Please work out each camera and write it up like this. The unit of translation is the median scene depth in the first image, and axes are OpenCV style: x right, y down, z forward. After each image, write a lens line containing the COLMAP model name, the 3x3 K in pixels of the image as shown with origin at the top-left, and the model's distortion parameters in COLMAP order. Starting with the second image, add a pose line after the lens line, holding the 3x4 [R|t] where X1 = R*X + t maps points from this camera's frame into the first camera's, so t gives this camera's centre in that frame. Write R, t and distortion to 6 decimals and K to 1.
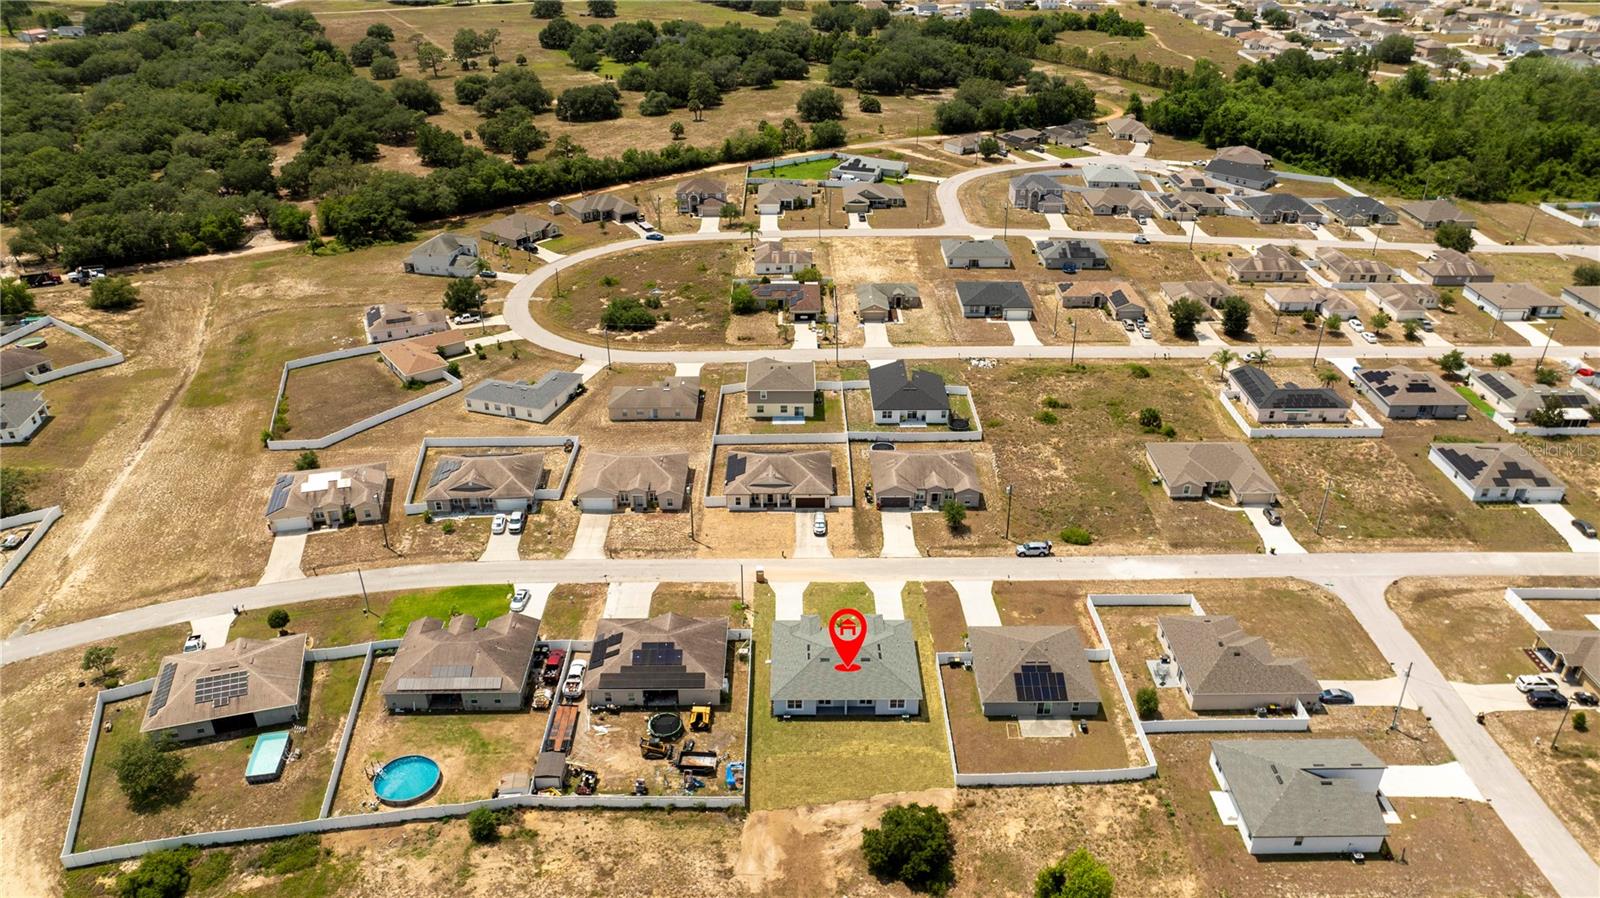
lens RADIAL K [[1122.1, 0, 800.0], [0, 1122.1, 449.0], [0, 0, 1]] dist [-0.008910, -0.003417]
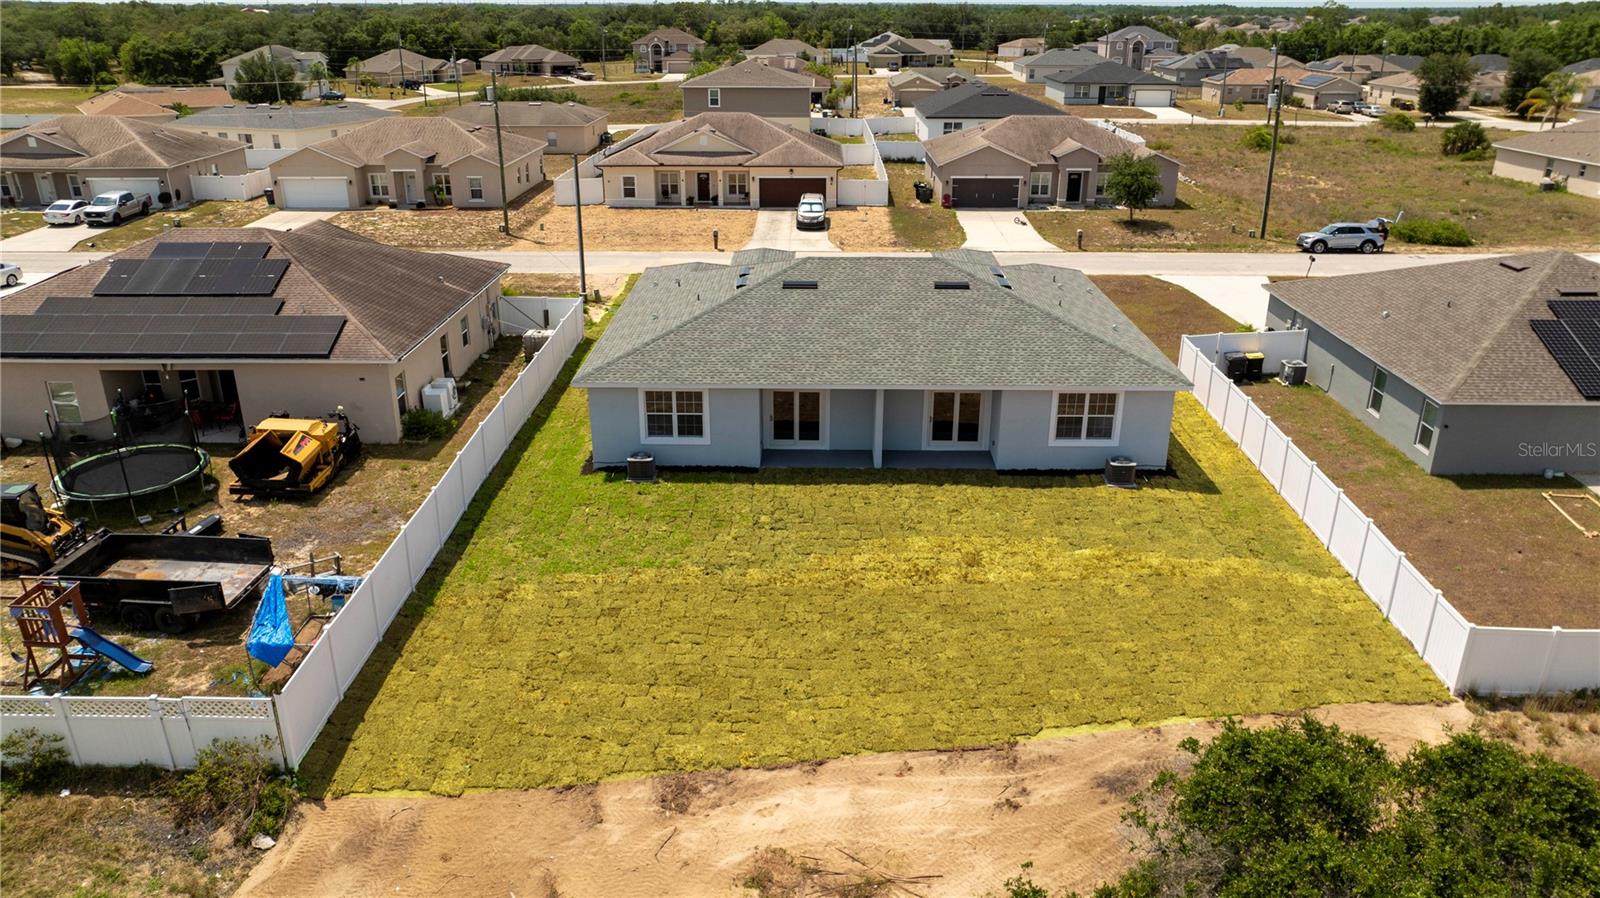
lens RADIAL K [[1127.7, 0, 800.0], [0, 1127.7, 449.0], [0, 0, 1]] dist [-0.041432, 0.045587]
pose [[0.999774, 0.009978, -0.018771, 0.026509], [-0.012220, 0.992284, -0.123384, 0.250626], [0.017395, 0.123586, 0.992181, 0.710731]]
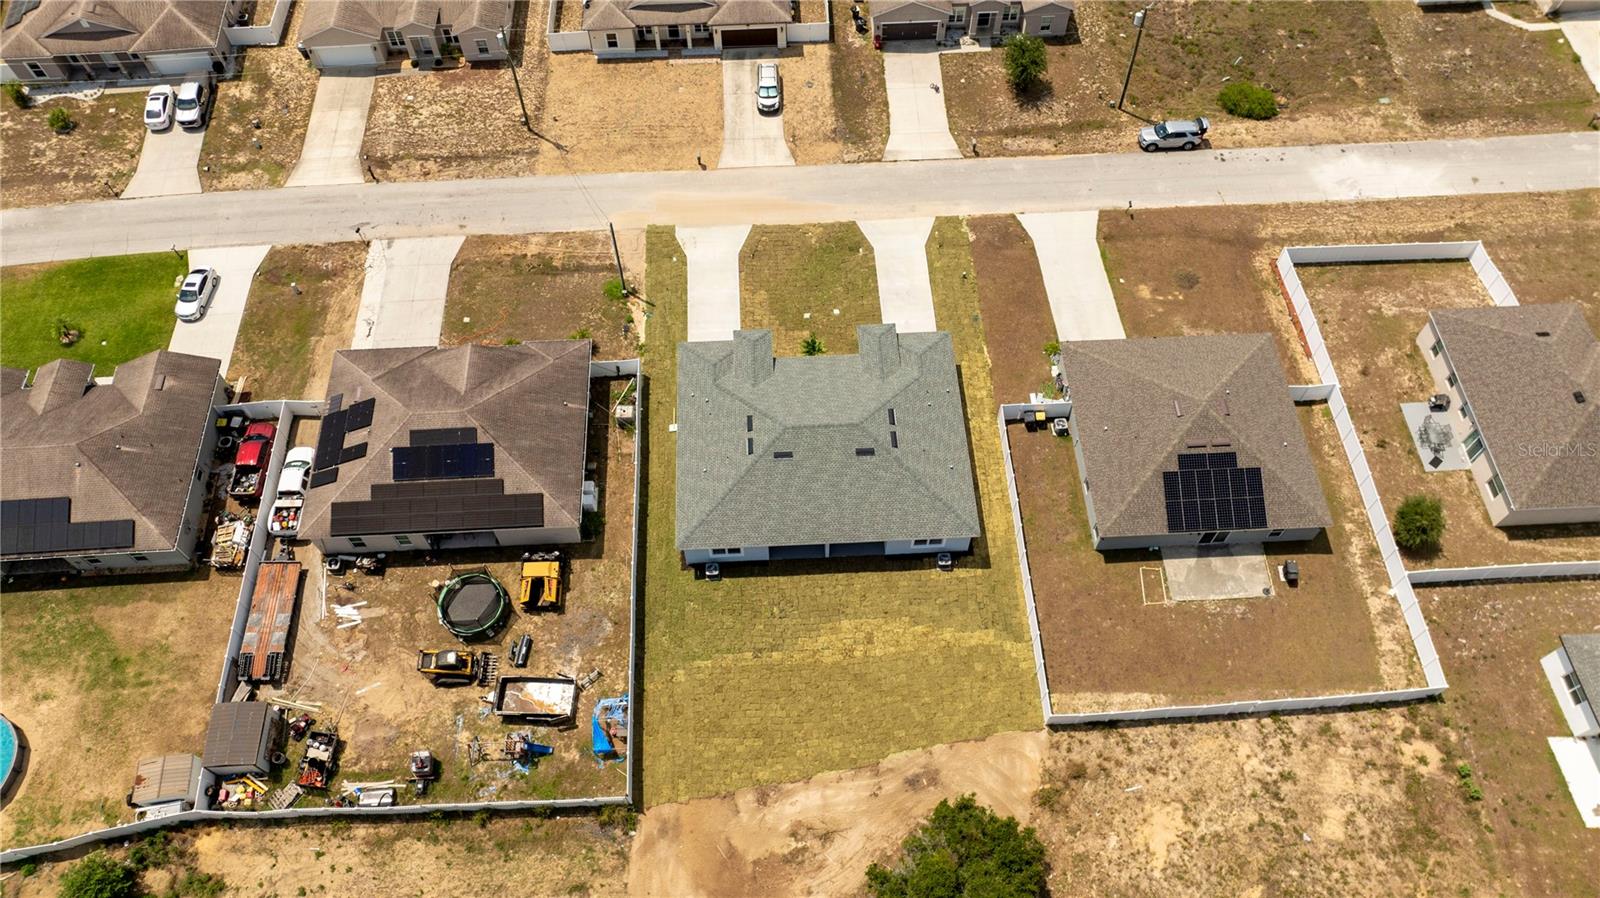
lens RADIAL K [[1127.7, 0, 800.0], [0, 1127.7, 449.0], [0, 0, 1]] dist [-0.041432, 0.045587]
pose [[0.999103, -0.038603, 0.017421, 0.020155], [0.024706, 0.865340, 0.500576, -0.060380], [-0.034399, -0.499696, 0.865517, 0.551081]]
